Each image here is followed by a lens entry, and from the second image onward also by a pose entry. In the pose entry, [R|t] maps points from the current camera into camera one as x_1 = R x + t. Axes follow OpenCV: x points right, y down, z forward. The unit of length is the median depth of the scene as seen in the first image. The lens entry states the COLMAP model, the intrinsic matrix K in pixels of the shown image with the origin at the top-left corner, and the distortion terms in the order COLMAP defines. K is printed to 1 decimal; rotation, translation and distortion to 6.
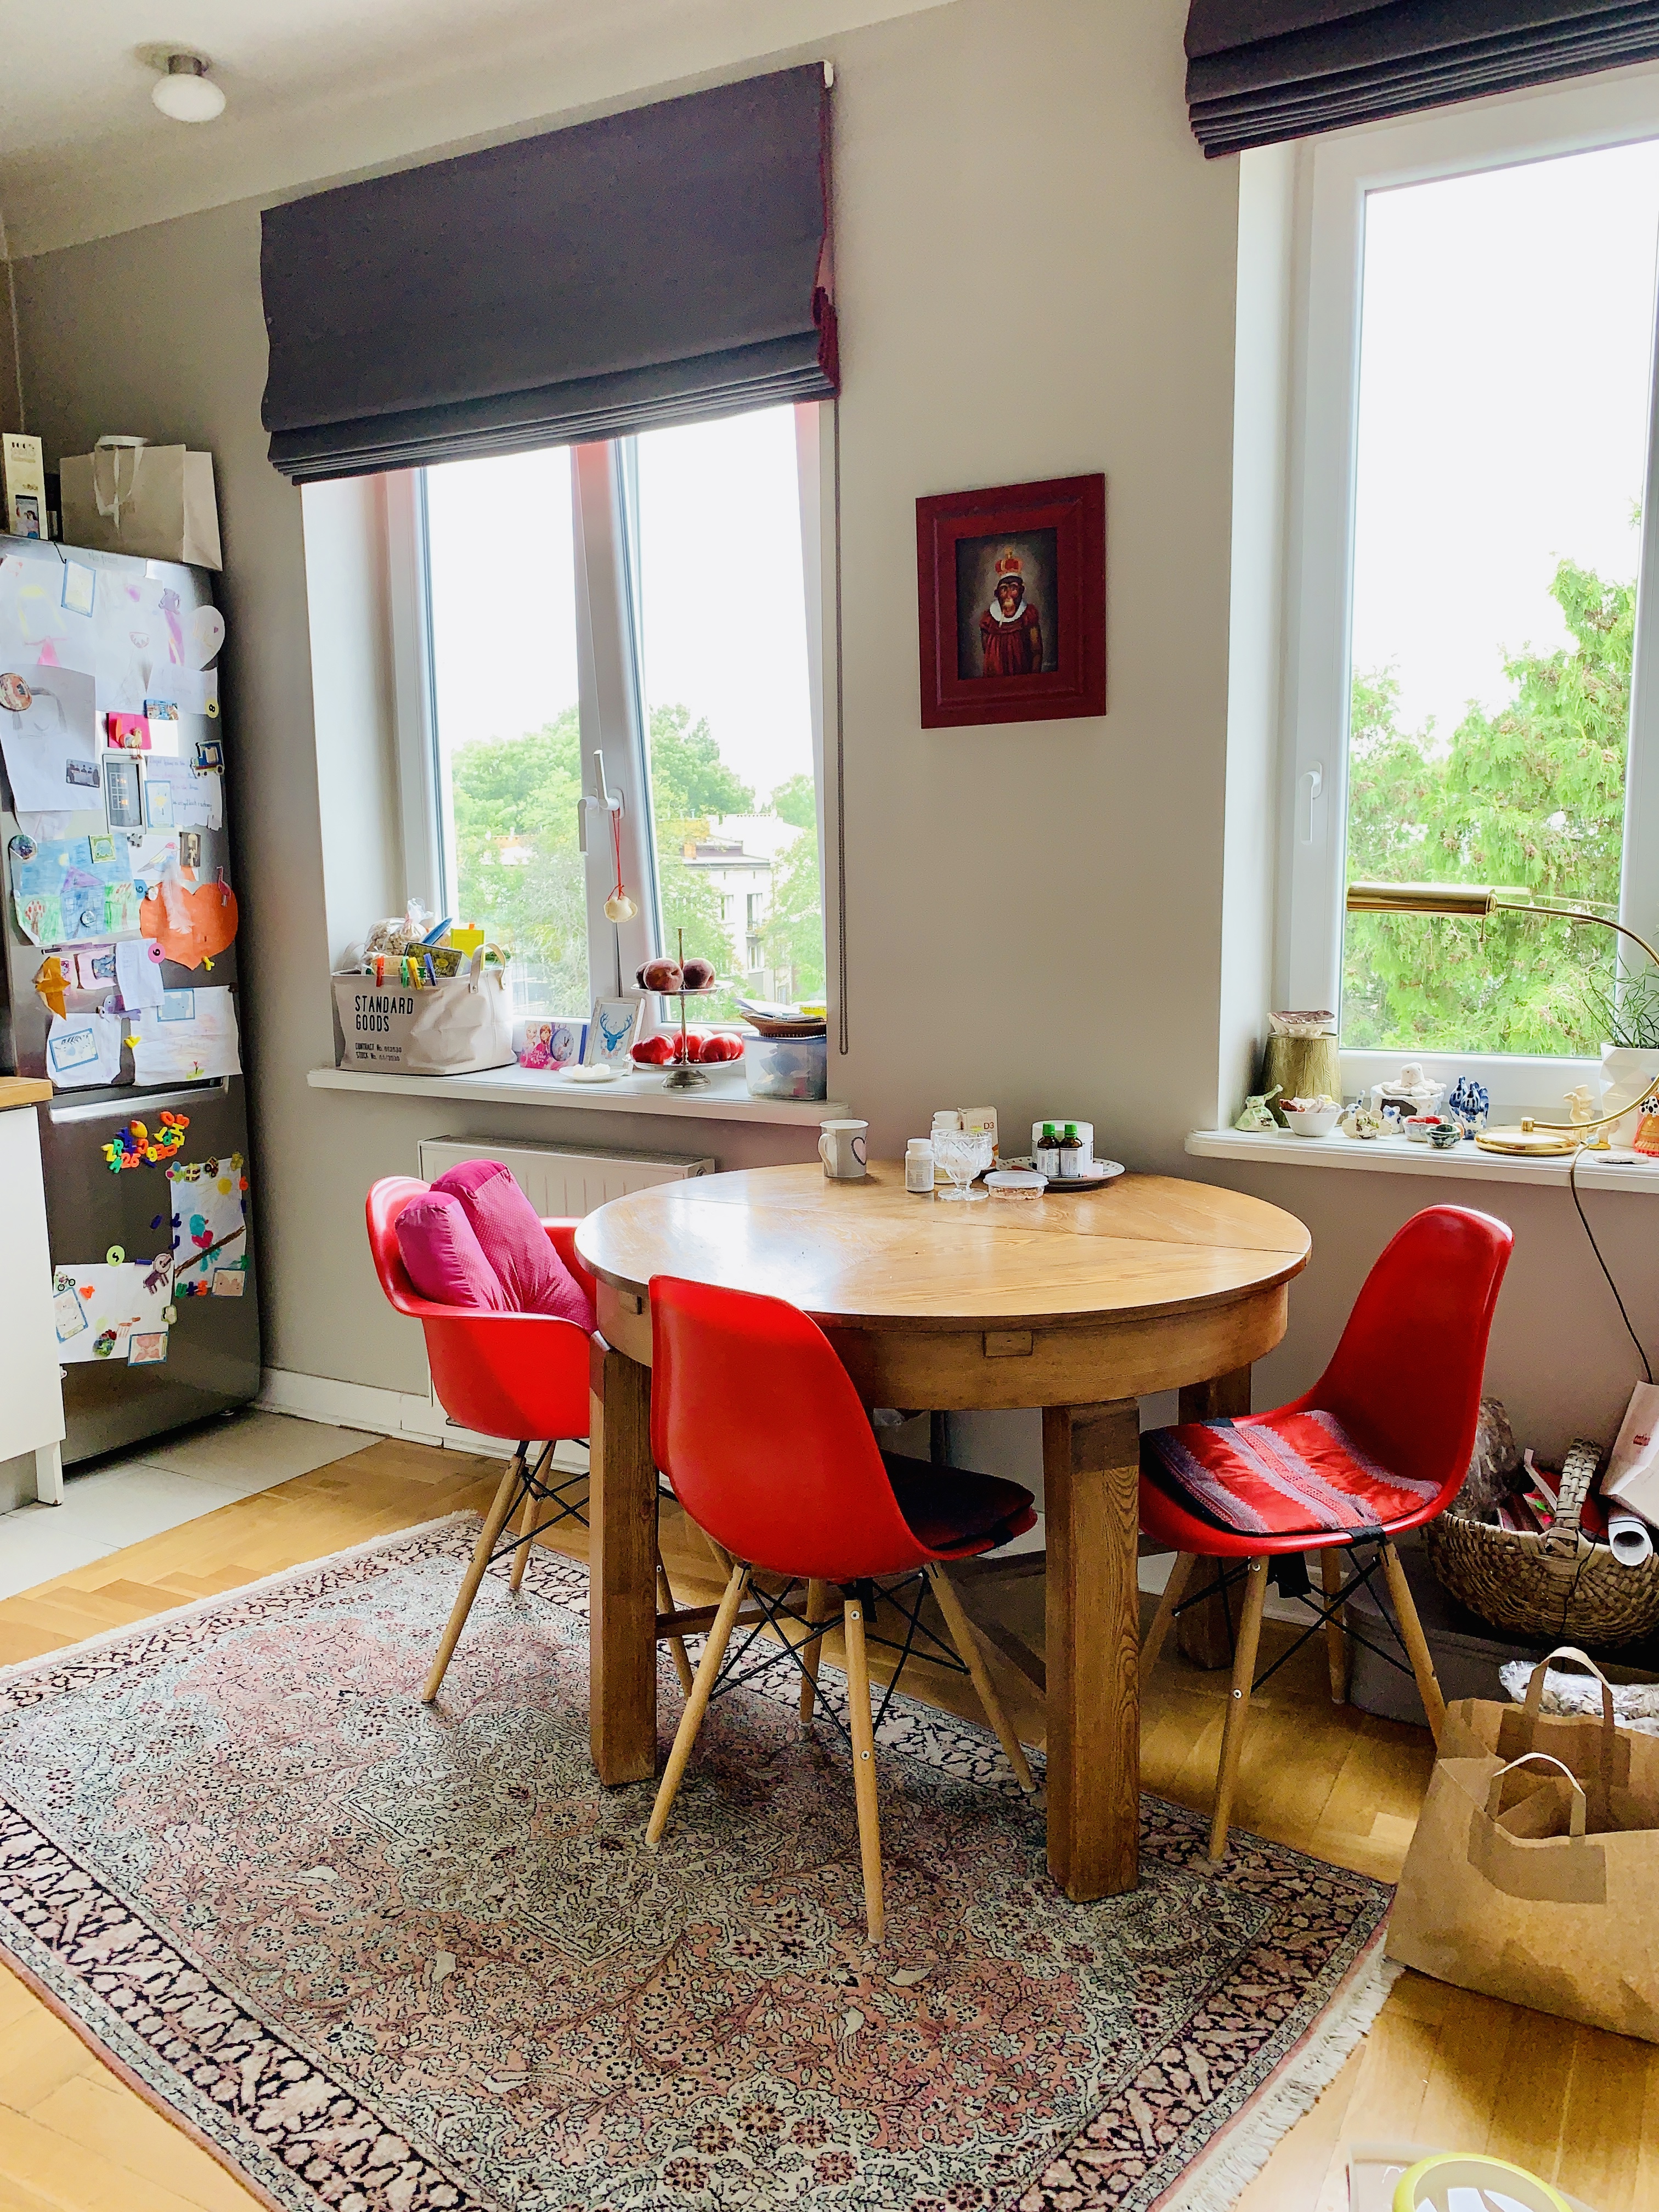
lens RADIAL K [[1714.7, 0, 829.5], [0, 1714.7, 1106.0], [0, 0, 1]] dist [0.065852, -0.050768]
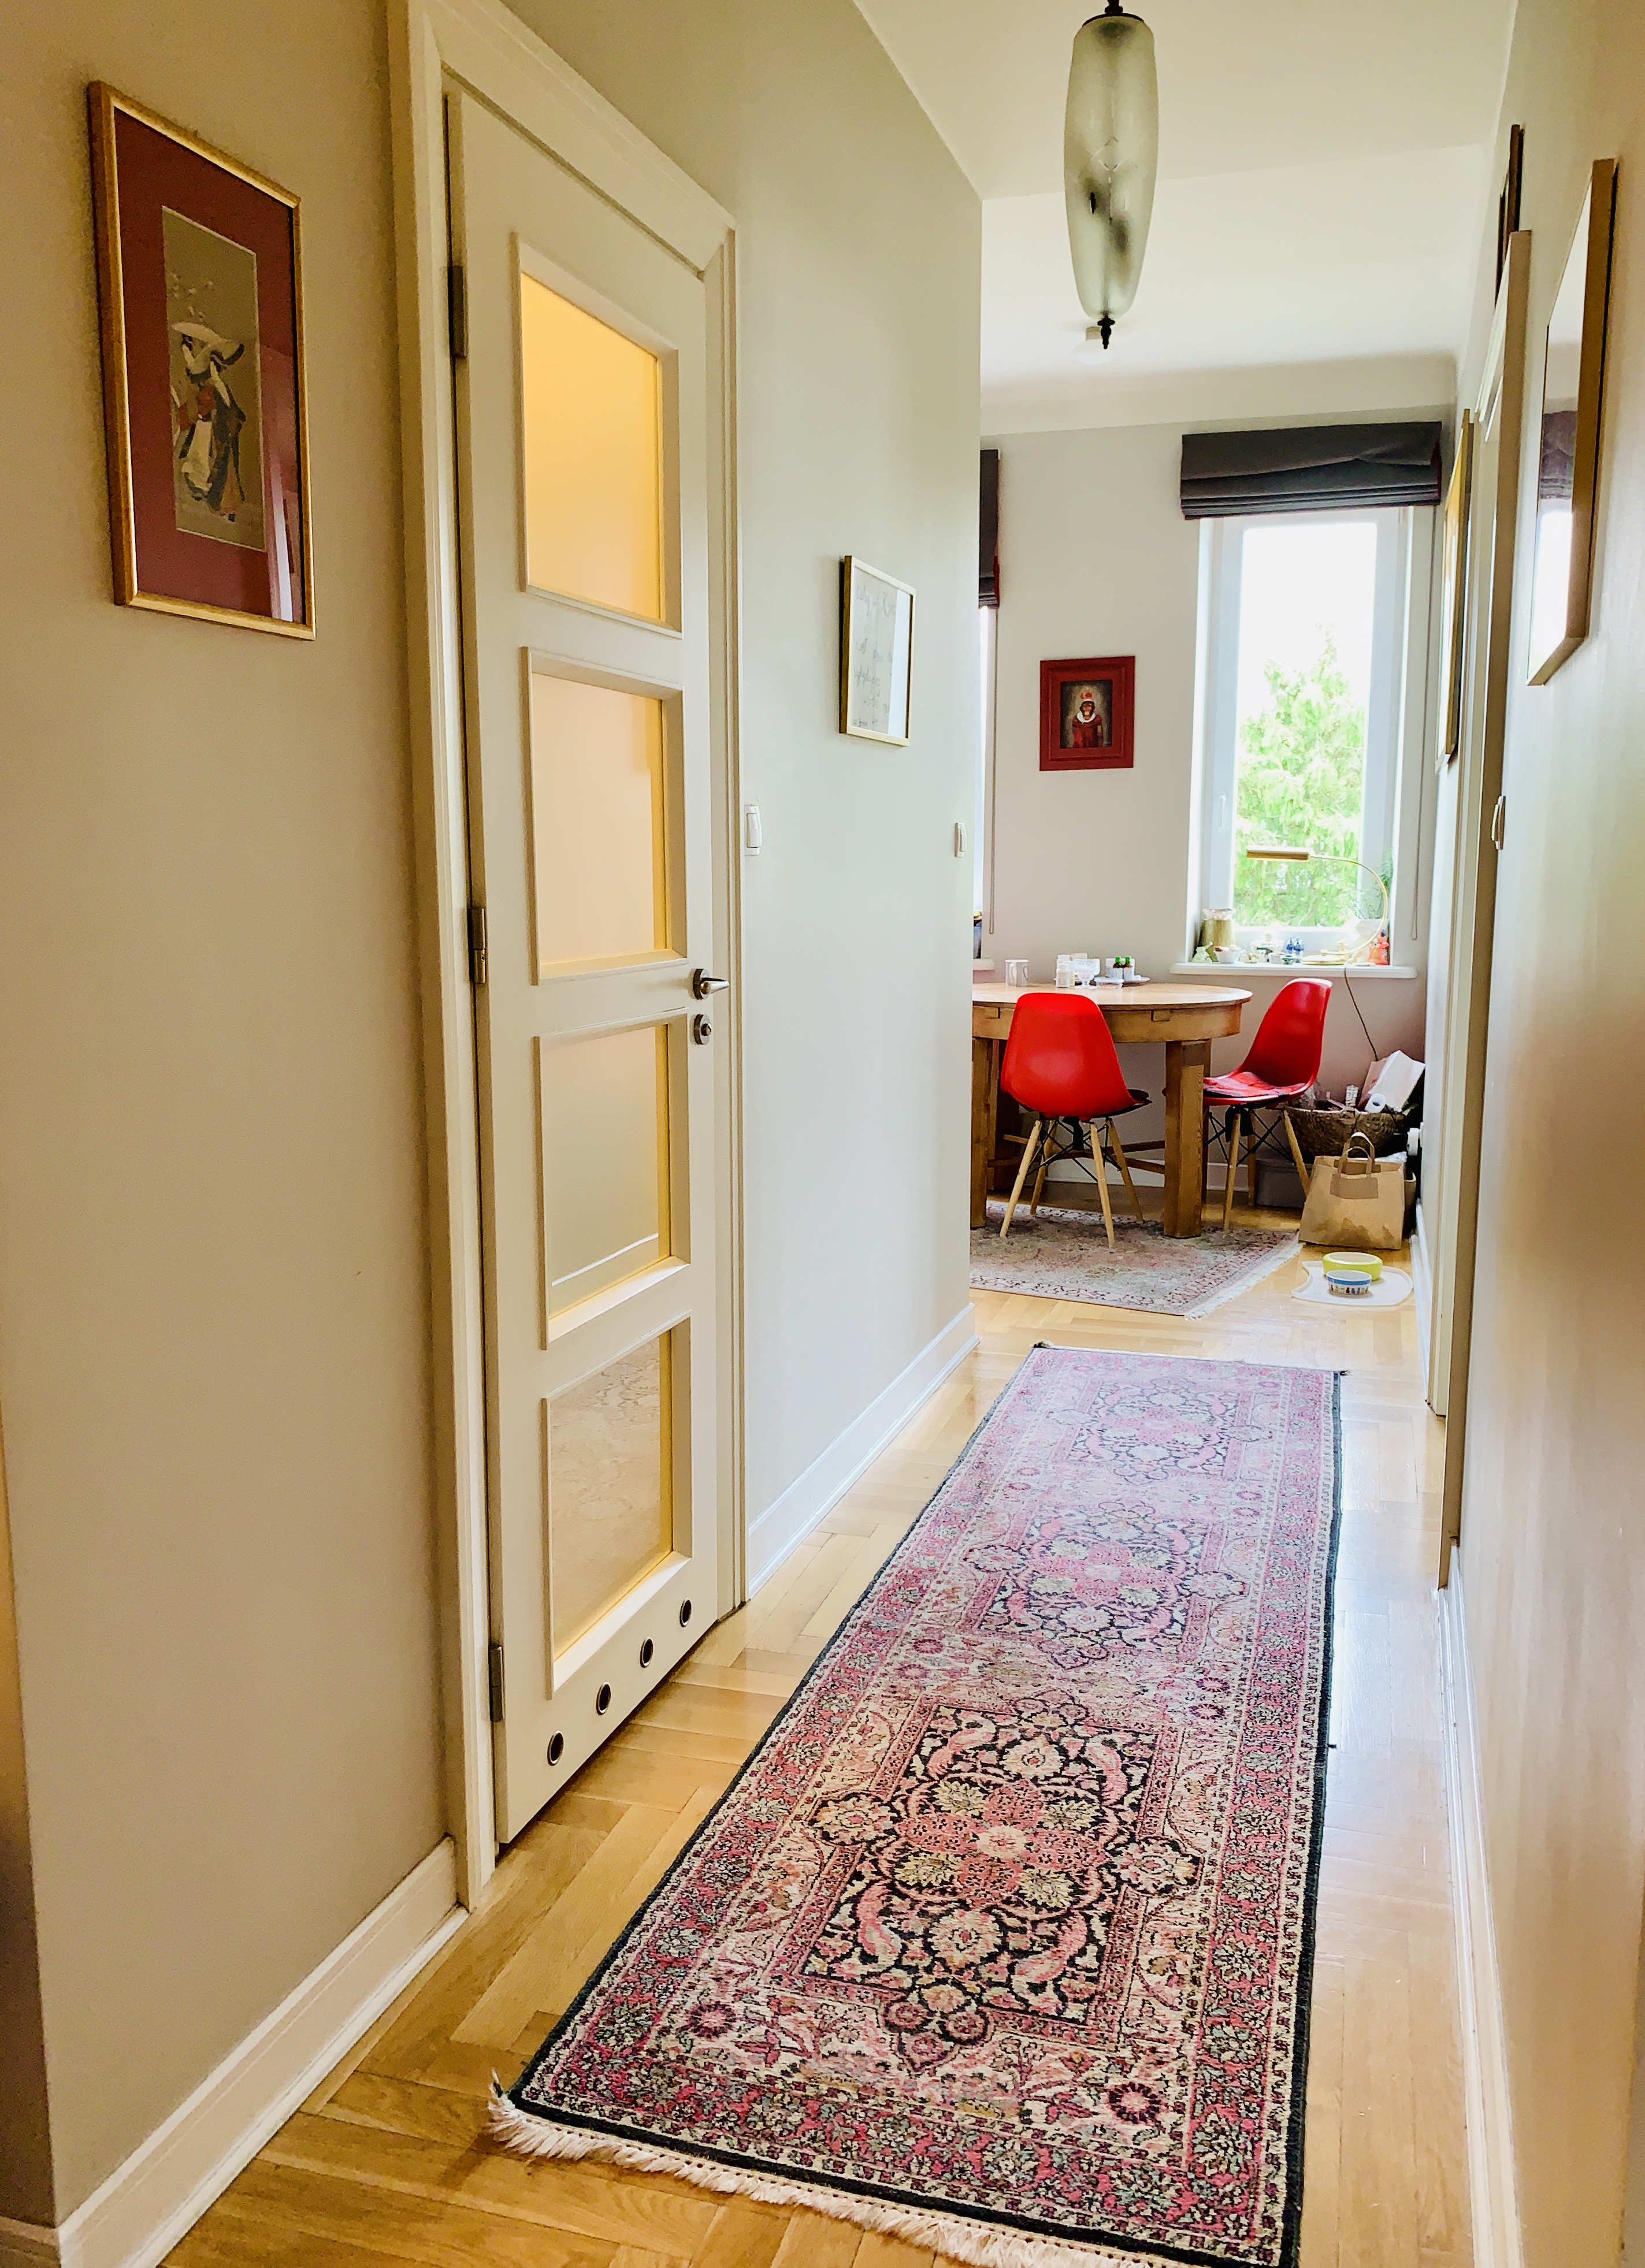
lens RADIAL K [[1838.9, 0, 822.5], [0, 1838.9, 1134.0], [0, 0, 1]] dist [0.101891, 0.001078]
pose [[0.977523, -0.018192, 0.210041, -0.711038], [0.017351, 0.999832, 0.005846, 0.208158], [-0.210113, -0.002071, 0.977675, -1.170839]]
